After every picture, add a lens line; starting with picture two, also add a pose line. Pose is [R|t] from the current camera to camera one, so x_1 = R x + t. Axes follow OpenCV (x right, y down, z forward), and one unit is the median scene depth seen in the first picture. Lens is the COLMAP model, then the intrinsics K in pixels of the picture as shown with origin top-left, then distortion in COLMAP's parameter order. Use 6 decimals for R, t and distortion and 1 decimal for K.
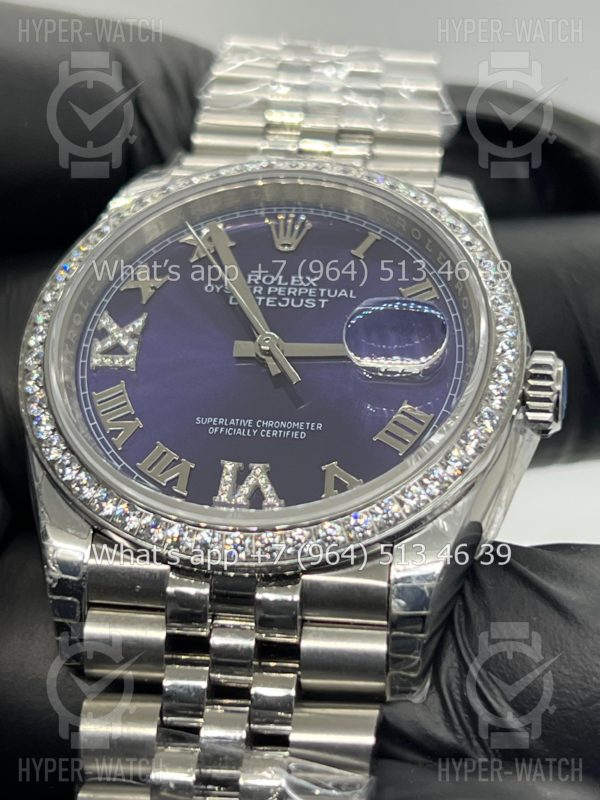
lens RADIAL K [[1863.2, 0, 300.0], [0, 1863.2, 400.0], [0, 0, 1]] dist [0.159649, 0.071690]
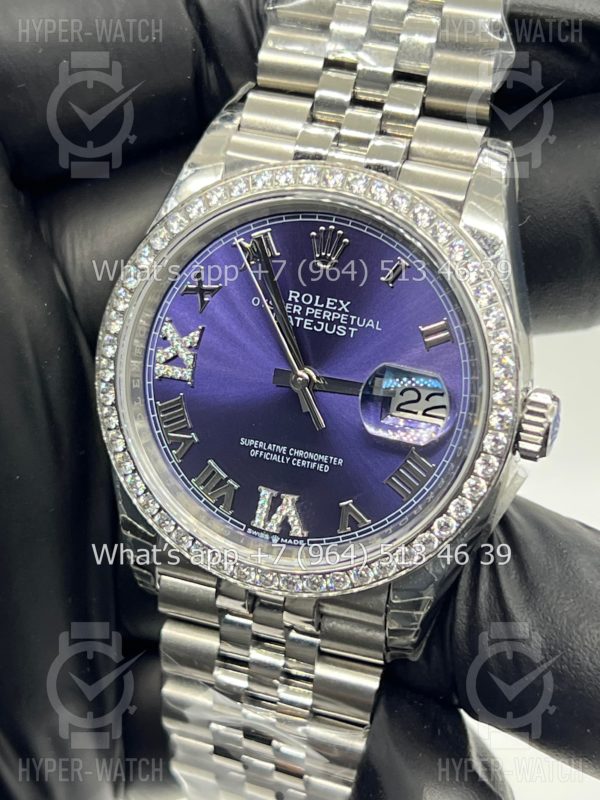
lens RADIAL K [[1863.2, 0, 300.0], [0, 1863.2, 400.0], [0, 0, 1]] dist [0.159649, 0.071690]
pose [[0.987886, 0.067897, -0.139541, 0.143975], [0.033276, 0.785607, 0.617831, -0.731620], [0.151574, -0.614989, 0.773830, 0.092335]]
